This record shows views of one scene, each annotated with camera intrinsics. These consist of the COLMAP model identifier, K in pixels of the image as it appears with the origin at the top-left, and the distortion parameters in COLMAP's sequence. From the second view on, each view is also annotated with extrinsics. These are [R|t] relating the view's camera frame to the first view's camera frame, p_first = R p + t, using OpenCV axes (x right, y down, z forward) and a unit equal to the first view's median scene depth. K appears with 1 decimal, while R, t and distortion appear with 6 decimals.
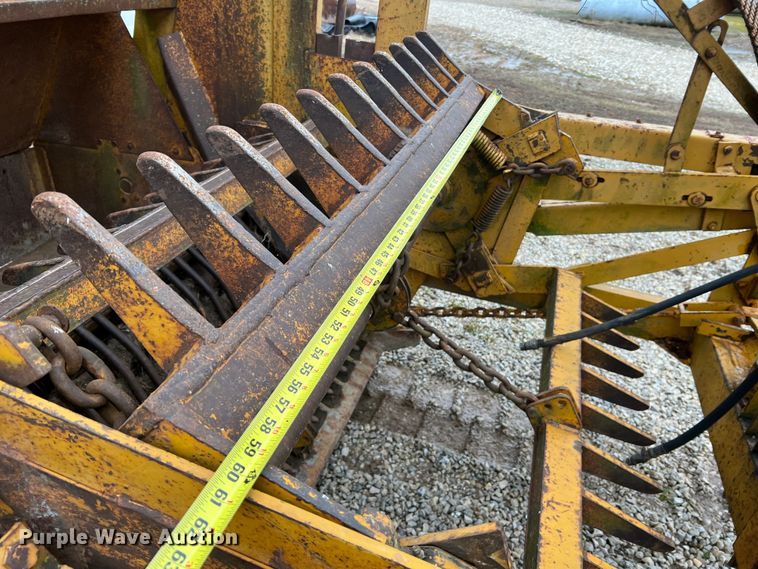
lens RADIAL K [[572.6, 0, 375.1], [0, 572.6, 282.2], [0, 0, 1]] dist [0.038988, -0.051432]
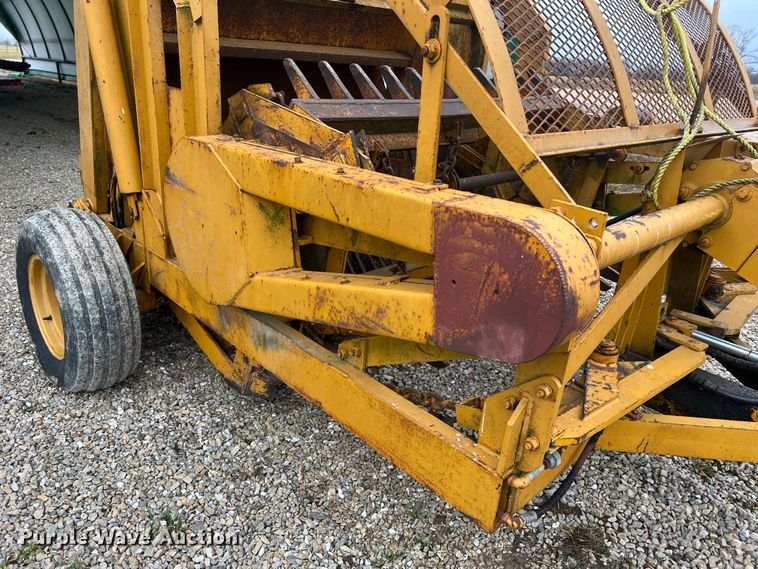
lens RADIAL K [[572.6, 0, 382.1], [0, 572.6, 289.2], [0, 0, 1]] dist [0.038988, -0.051432]
pose [[0.880072, 0.153193, -0.449449, 0.491254], [-0.230422, 0.965395, -0.122141, 0.422582], [0.415185, 0.211056, 0.884916, -0.450456]]
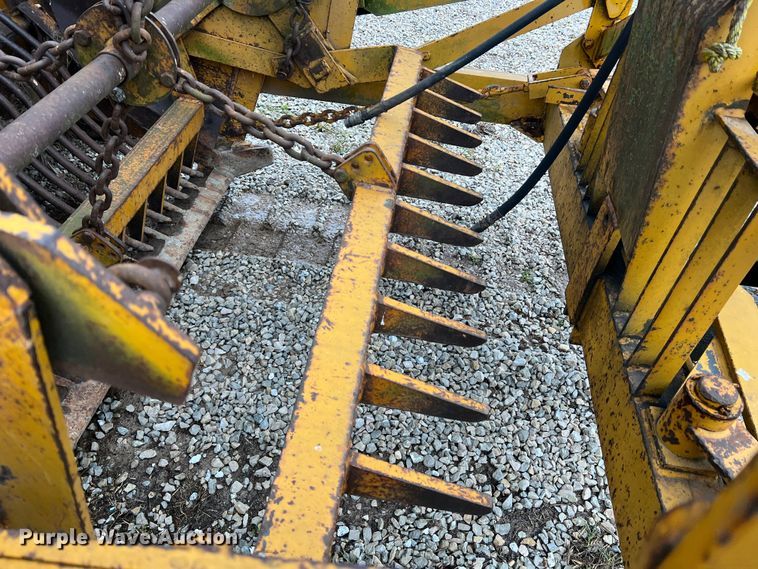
lens RADIAL K [[572.6, 0, 389.4], [0, 572.6, 290.2], [0, 0, 1]] dist [0.038988, -0.051432]
pose [[0.981454, -0.142357, 0.128386, 0.139505], [0.108702, 0.964929, 0.238949, 0.129089], [-0.157899, -0.220561, 0.962507, 0.061291]]
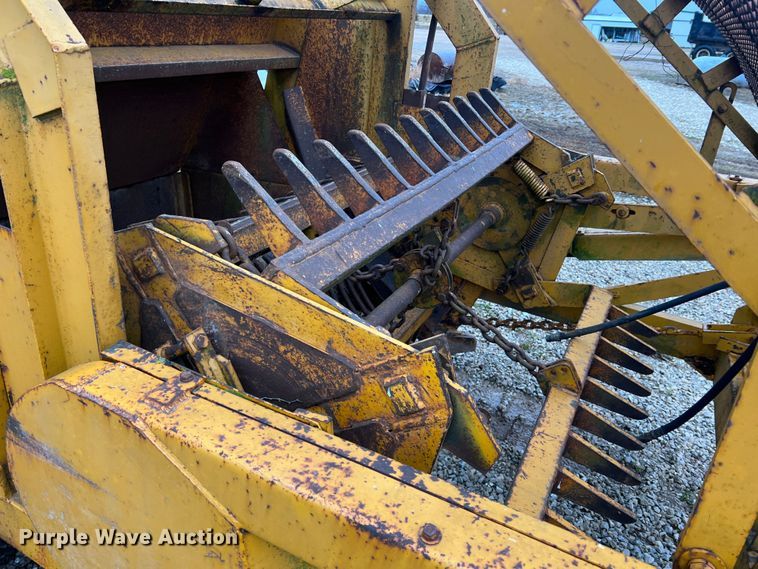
lens RADIAL K [[572.6, 0, 385.0], [0, 572.6, 280.6], [0, 0, 1]] dist [0.038988, -0.051432]
pose [[0.987613, 0.065061, -0.142786, 0.066752], [-0.077788, 0.993303, -0.085434, 0.100072], [0.136272, 0.095483, 0.986059, -0.216851]]
